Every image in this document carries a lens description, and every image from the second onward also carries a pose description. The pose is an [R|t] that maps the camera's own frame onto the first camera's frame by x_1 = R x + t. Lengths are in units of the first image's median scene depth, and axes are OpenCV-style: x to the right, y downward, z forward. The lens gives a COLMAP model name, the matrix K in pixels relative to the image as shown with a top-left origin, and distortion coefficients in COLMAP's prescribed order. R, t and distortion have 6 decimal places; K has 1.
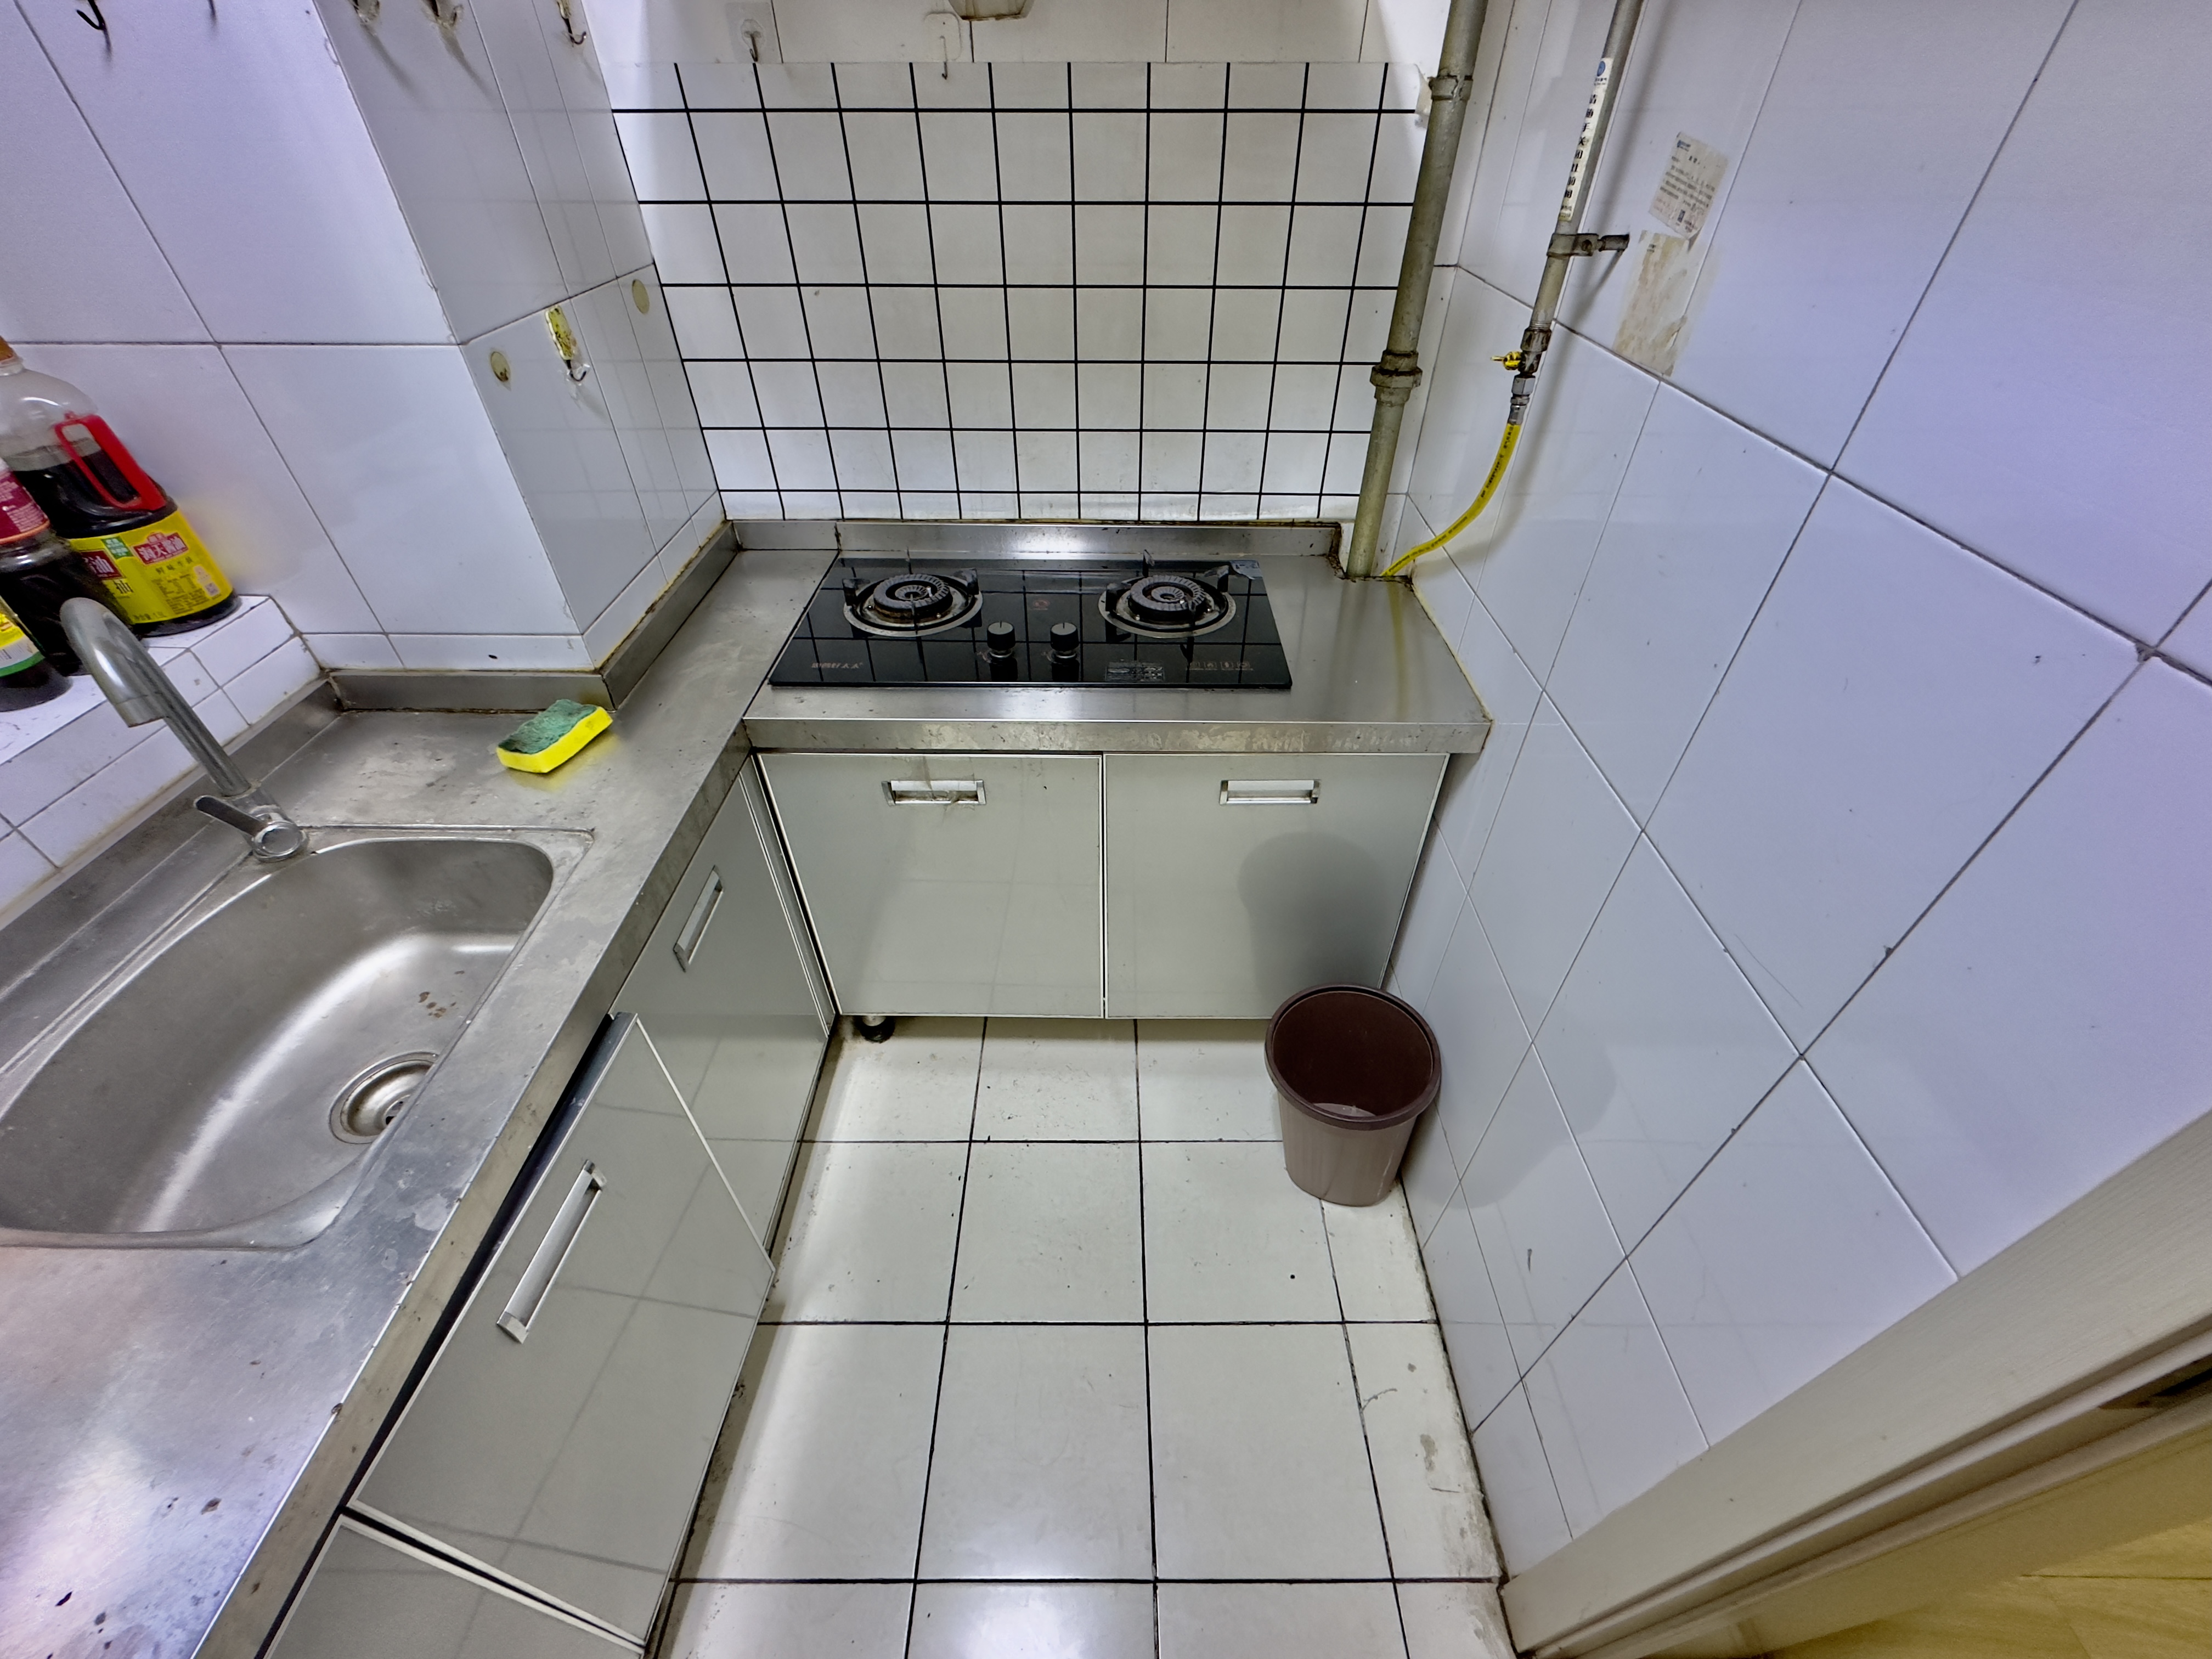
lens RADIAL K [[881.0, 0, 1107.0], [0, 881.0, 828.3], [0, 0, 1]] dist [-0.004083, 0.000963]
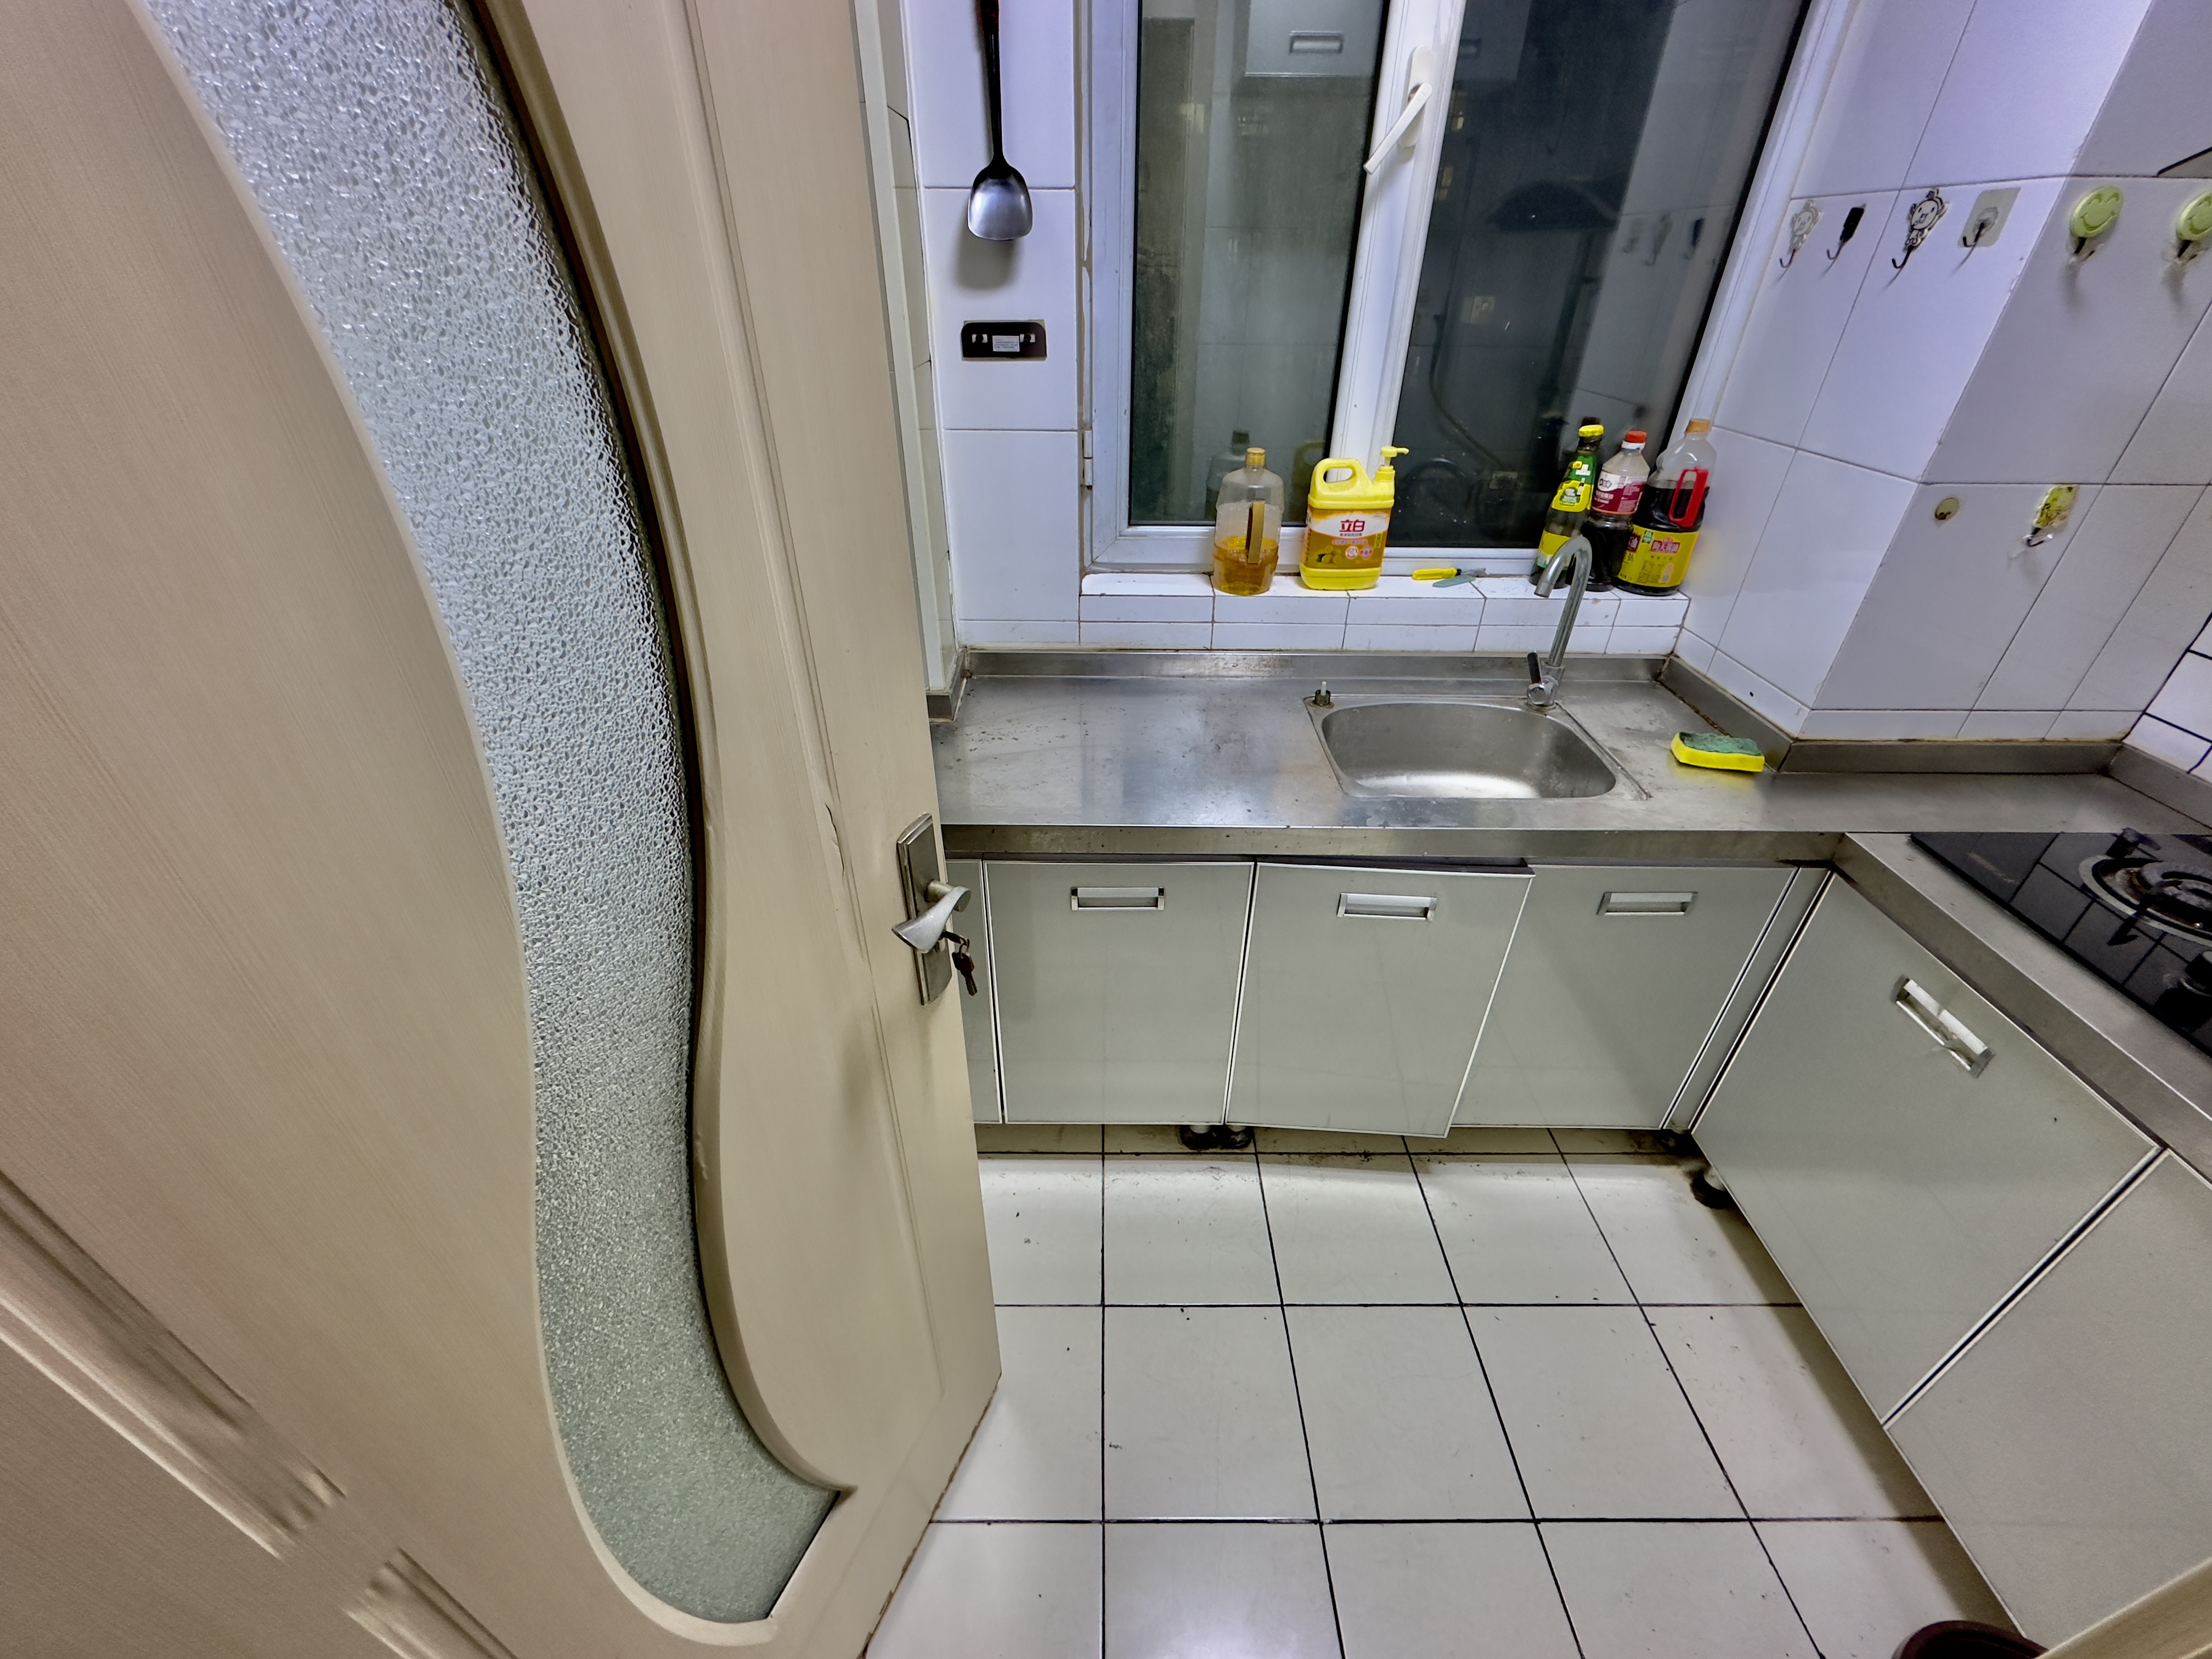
lens RADIAL K [[881.0, 0, 1103.8], [0, 881.0, 827.8], [0, 0, 1]] dist [-0.004083, 0.000963]
pose [[0.000924, 0.540277, -0.841487, 0.524283], [-0.653983, 0.636919, 0.408216, 0.027246], [0.756509, 0.549940, 0.353920, -0.077211]]
